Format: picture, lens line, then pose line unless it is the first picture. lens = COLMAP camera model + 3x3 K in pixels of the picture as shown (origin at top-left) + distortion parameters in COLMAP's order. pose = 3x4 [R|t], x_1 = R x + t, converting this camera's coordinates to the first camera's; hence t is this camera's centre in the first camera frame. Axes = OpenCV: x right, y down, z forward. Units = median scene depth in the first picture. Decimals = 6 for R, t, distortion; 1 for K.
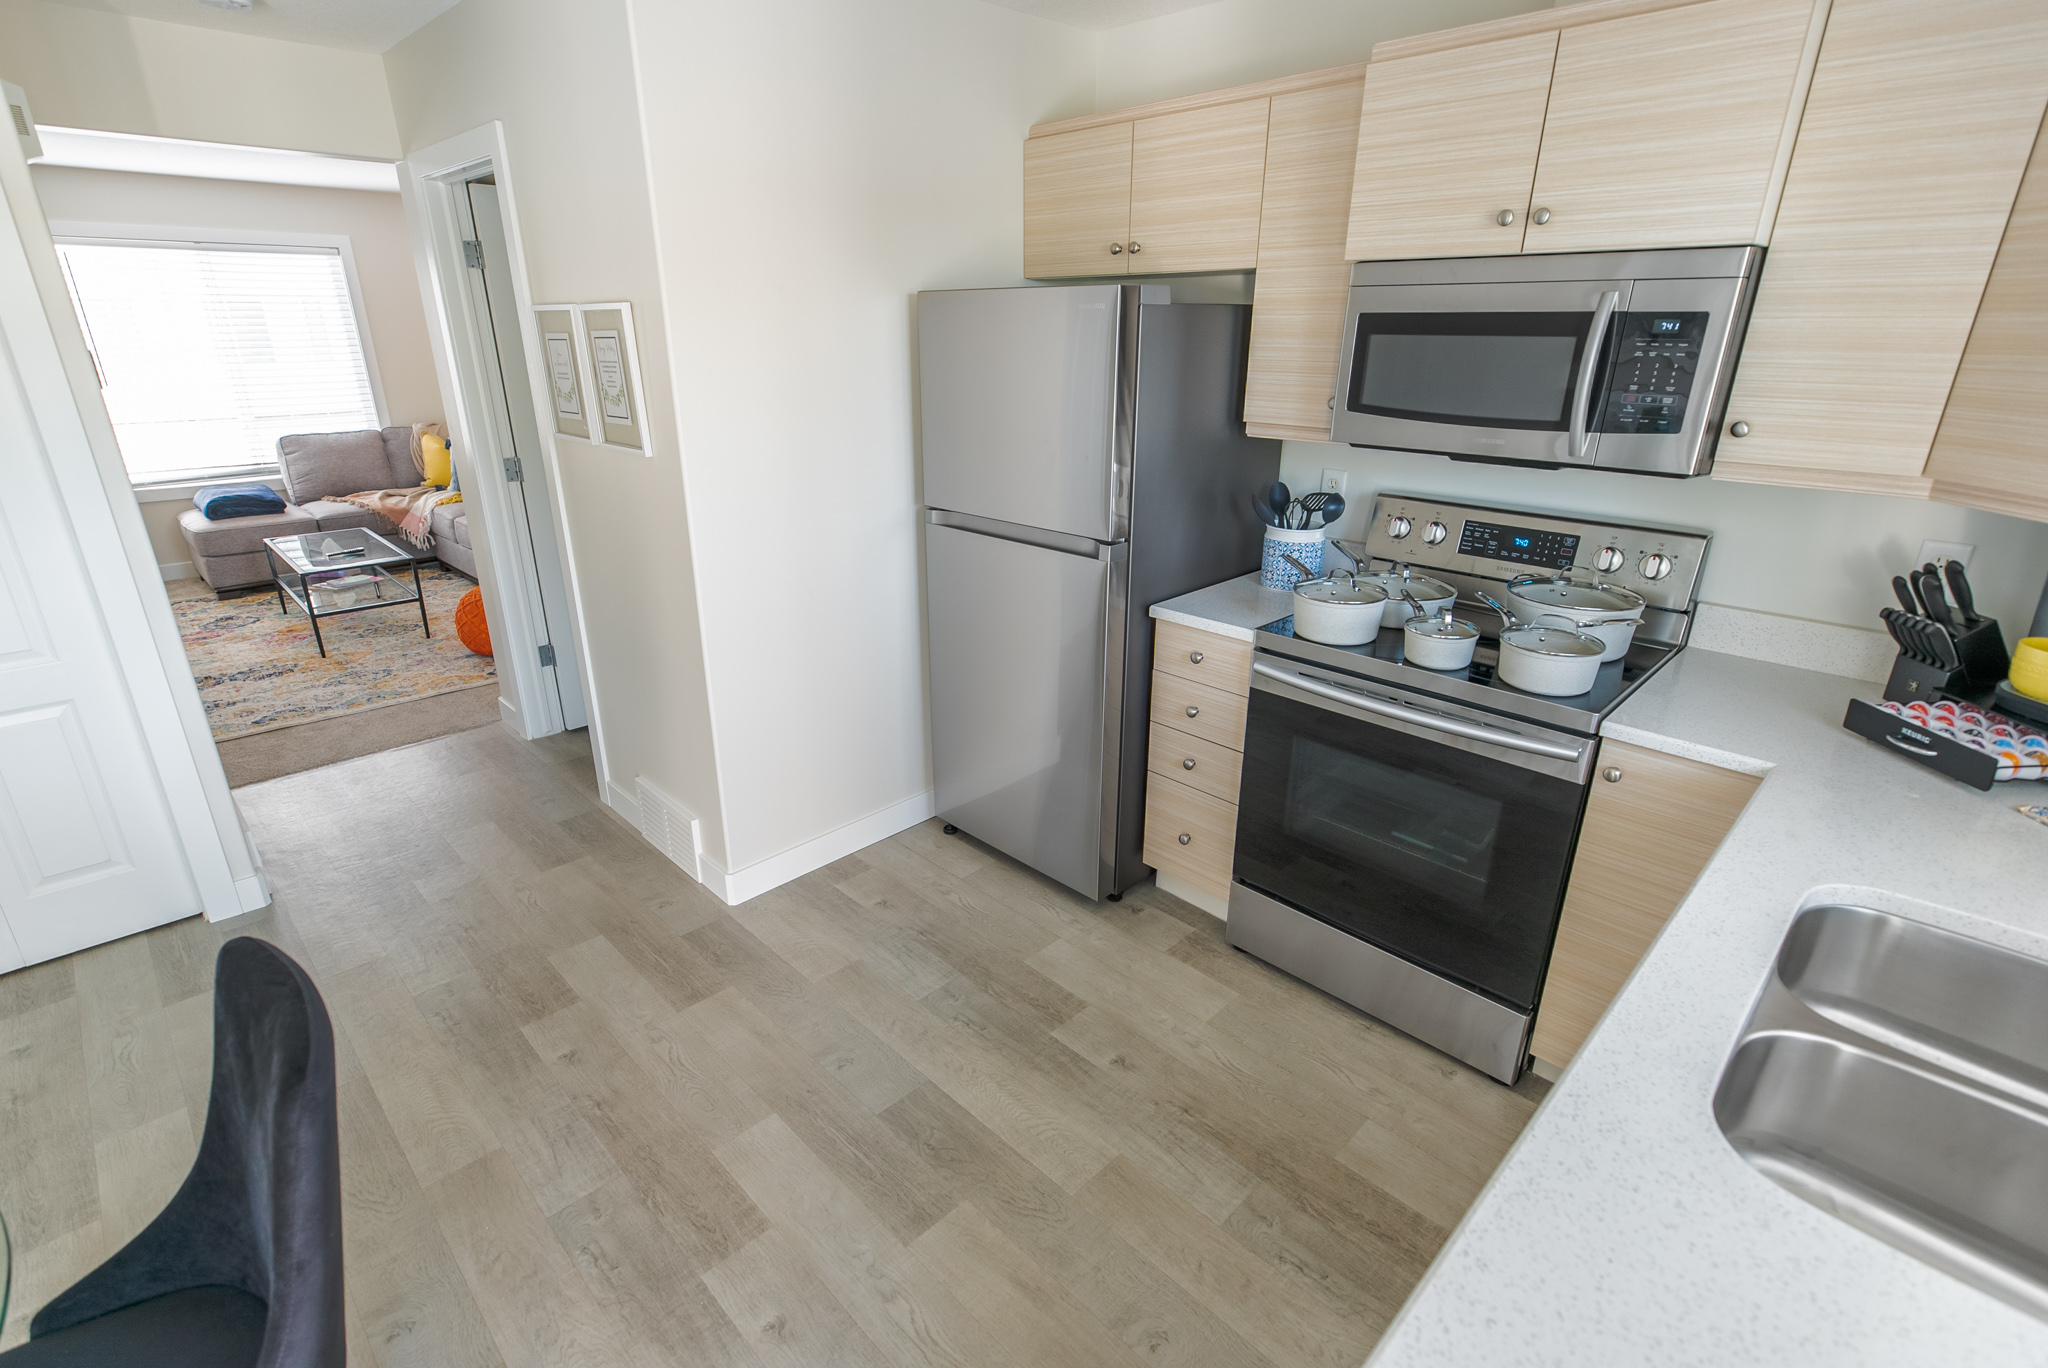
lens RADIAL K [[957.3, 0, 1024.0], [0, 957.3, 684.0], [0, 0, 1]] dist [0.003102, 0.000160]
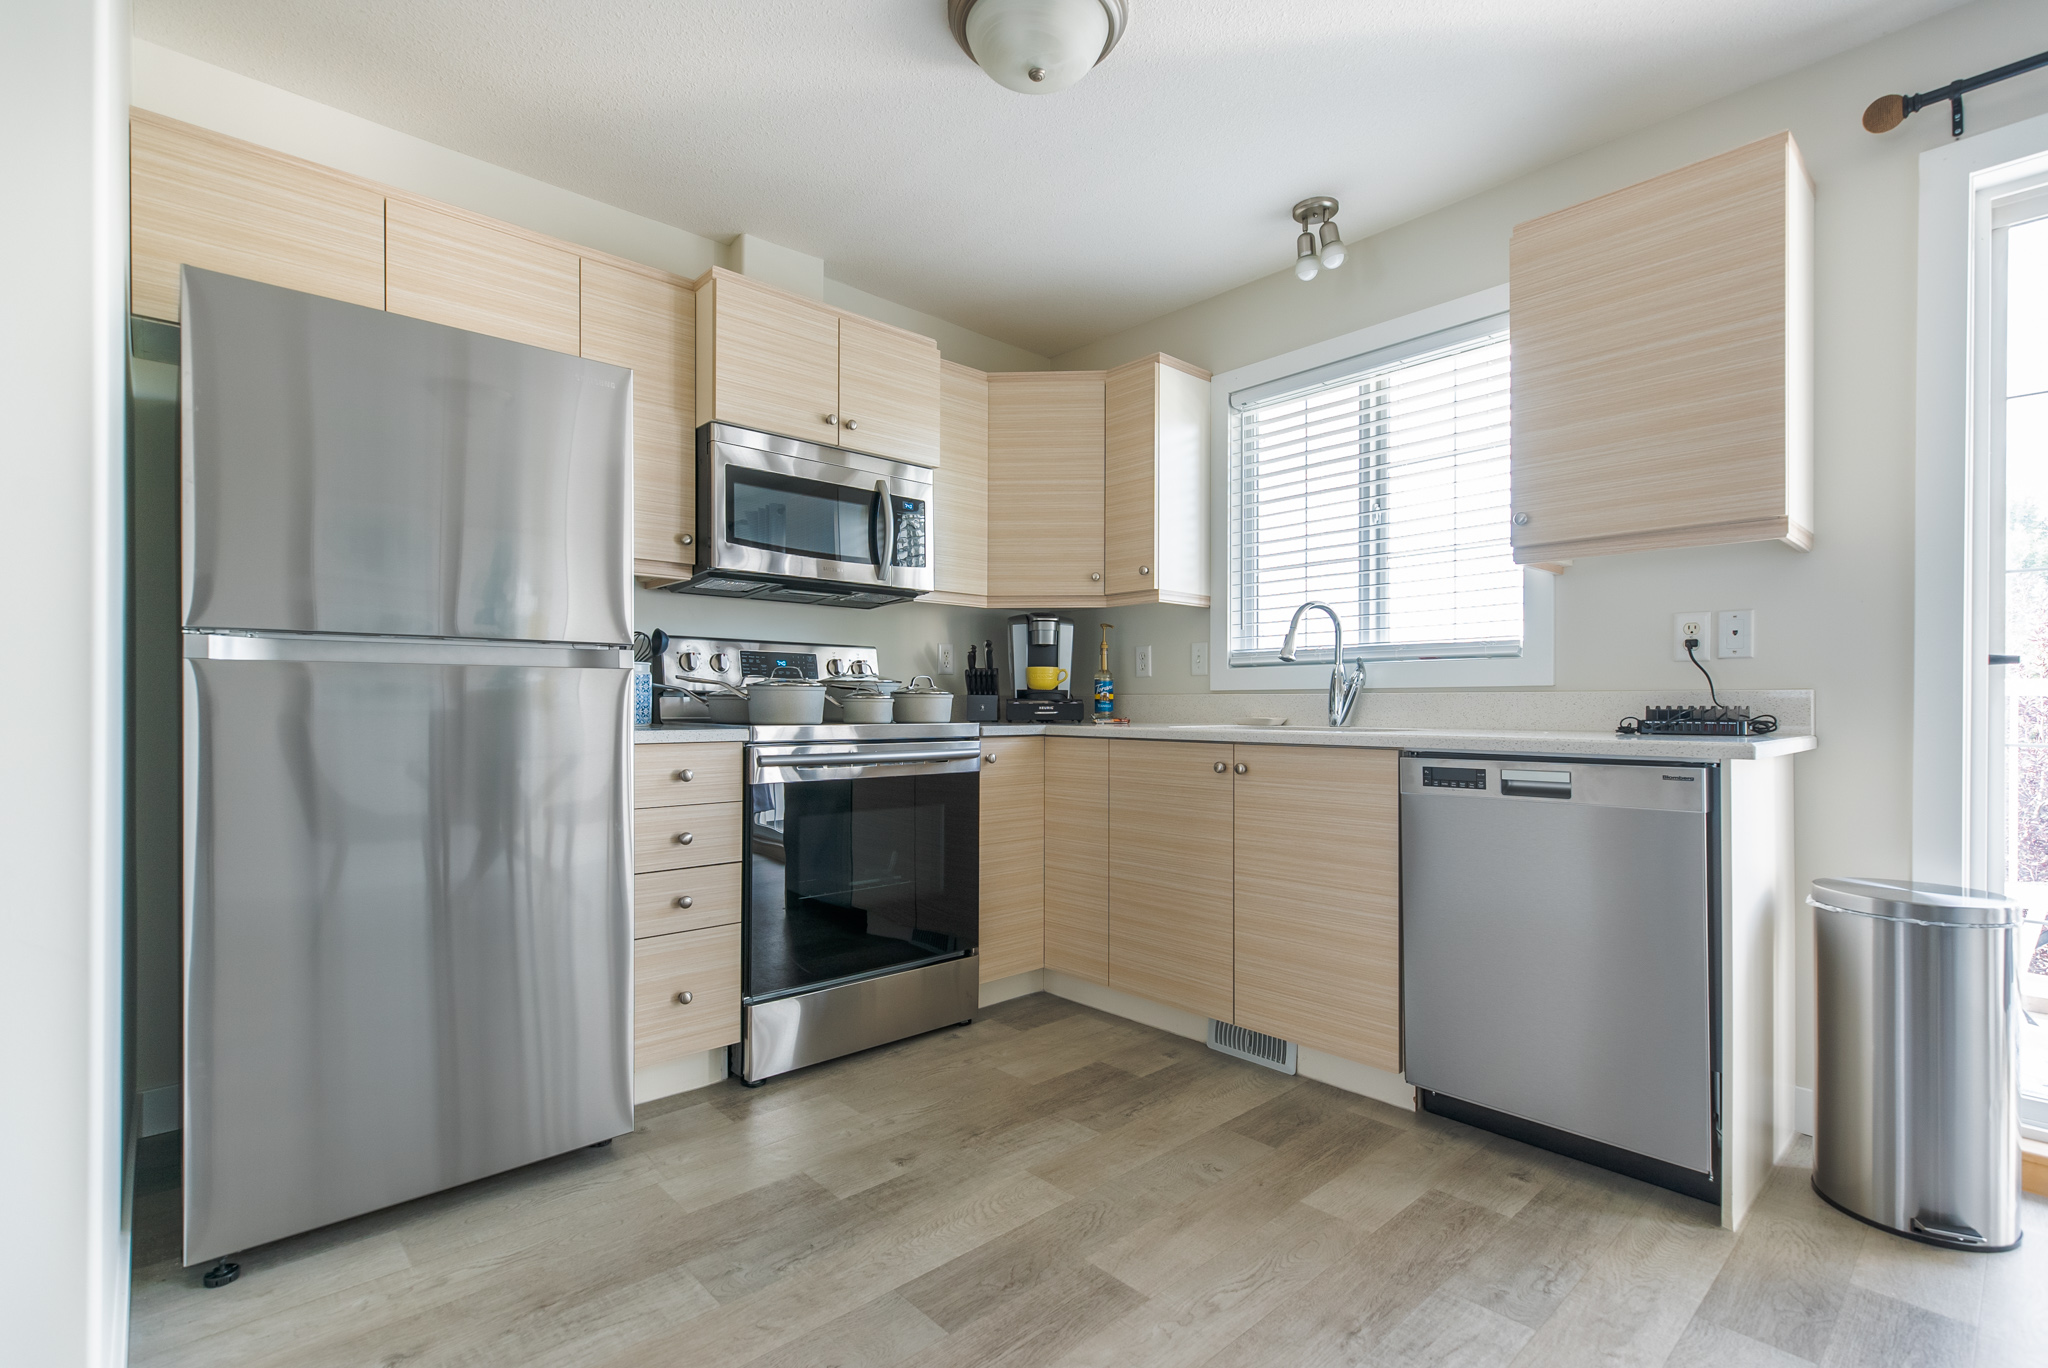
lens RADIAL K [[943.9, 0, 993.3], [0, 943.9, 710.3], [0, 0, 1]] dist [0.001669, 0.000351]
pose [[0.055568, -0.004337, 0.998445, -0.795722], [0.350584, 0.936404, -0.015444, 0.035653], [-0.934881, 0.350897, 0.053555, 0.718793]]
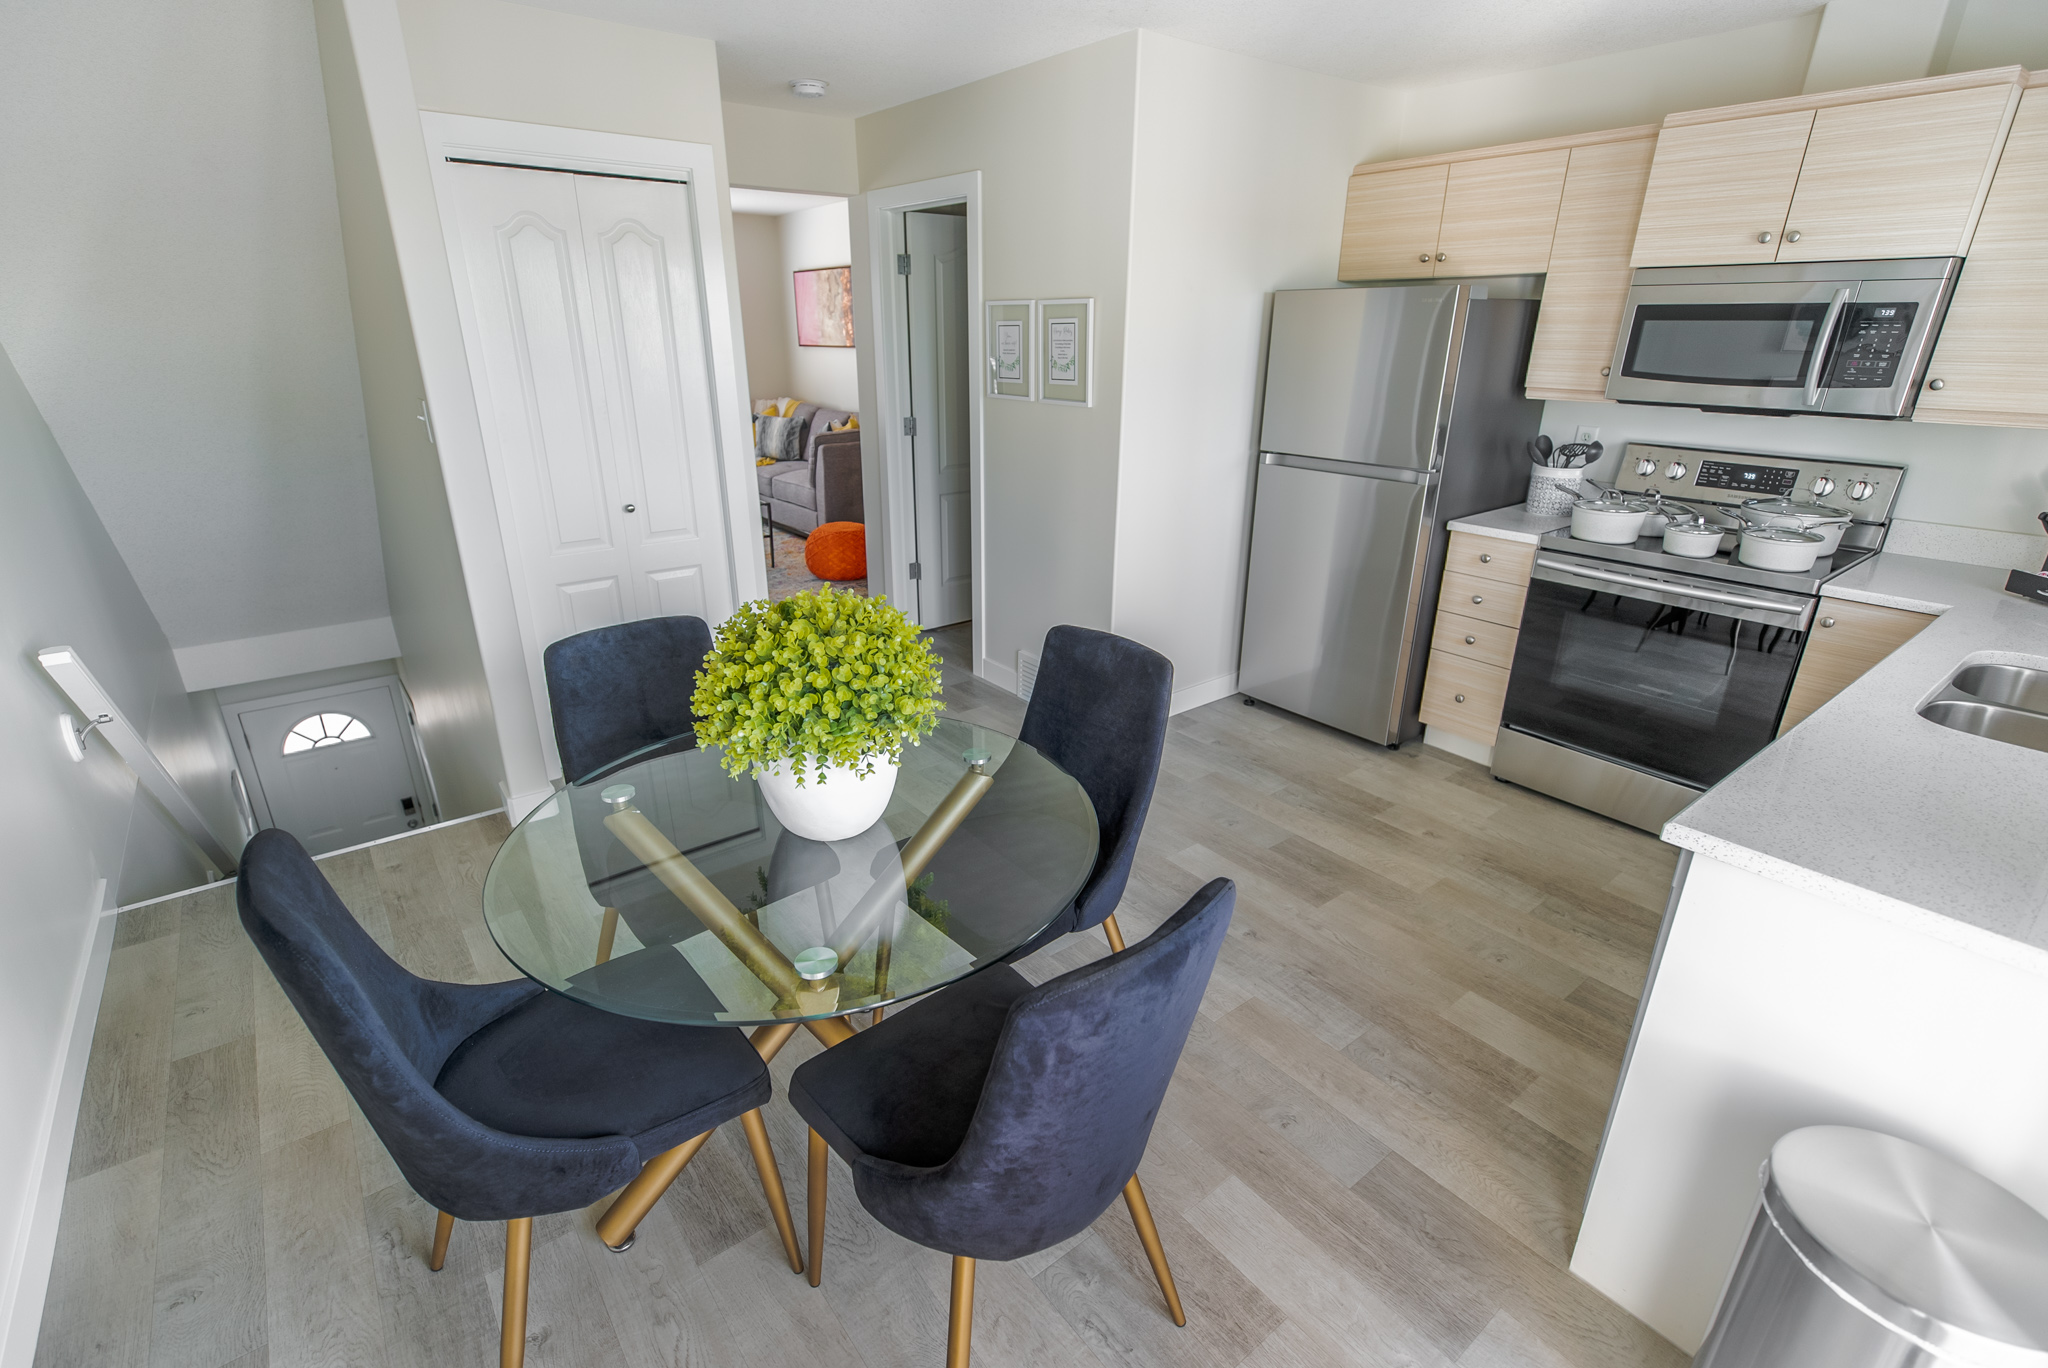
lens RADIAL K [[931.3, 0, 1024.0], [0, 931.3, 684.0], [0, 0, 1]] dist [0.000670, 0.000417]
pose [[0.993113, 0.043922, -0.108616, -0.357797], [-0.043036, 0.999018, 0.010496, 0.184054], [0.108970, -0.005749, 0.994028, -0.438727]]
